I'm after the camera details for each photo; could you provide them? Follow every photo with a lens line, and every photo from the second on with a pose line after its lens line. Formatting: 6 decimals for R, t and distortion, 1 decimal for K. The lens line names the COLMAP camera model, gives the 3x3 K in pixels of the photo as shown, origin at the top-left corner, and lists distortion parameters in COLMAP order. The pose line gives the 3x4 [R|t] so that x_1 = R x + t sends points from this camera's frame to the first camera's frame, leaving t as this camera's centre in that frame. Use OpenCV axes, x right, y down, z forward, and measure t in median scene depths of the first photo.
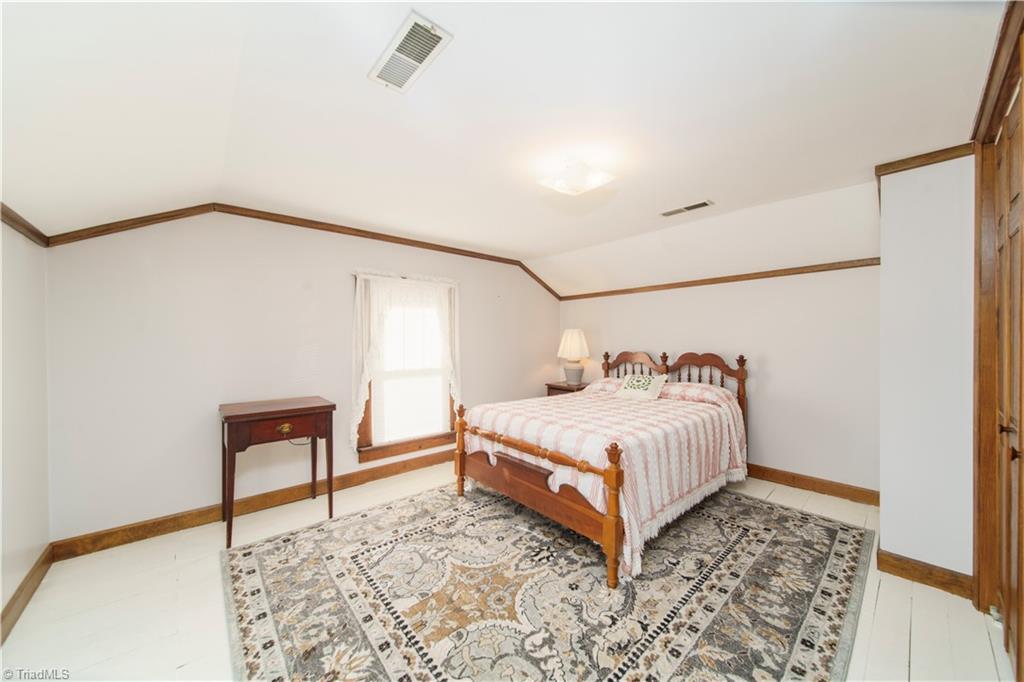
lens RADIAL K [[360.3, 0, 510.6], [0, 360.3, 337.4], [0, 0, 1]] dist [-0.007507, -0.000339]
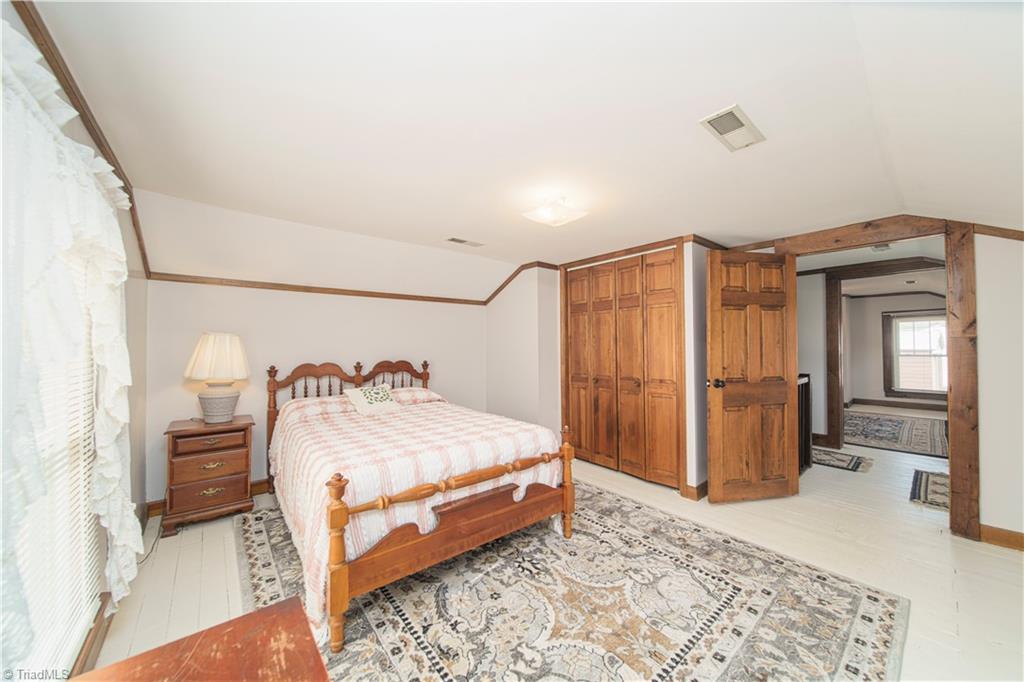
lens RADIAL K [[360.3, 0, 510.6], [0, 360.3, 337.4], [0, 0, 1]] dist [-0.007507, -0.000339]
pose [[0.031560, 0.026690, 0.999145, -0.830575], [-0.000566, 0.999644, -0.026685, 0.003604], [-0.999502, 0.000277, 0.031563, 0.926435]]
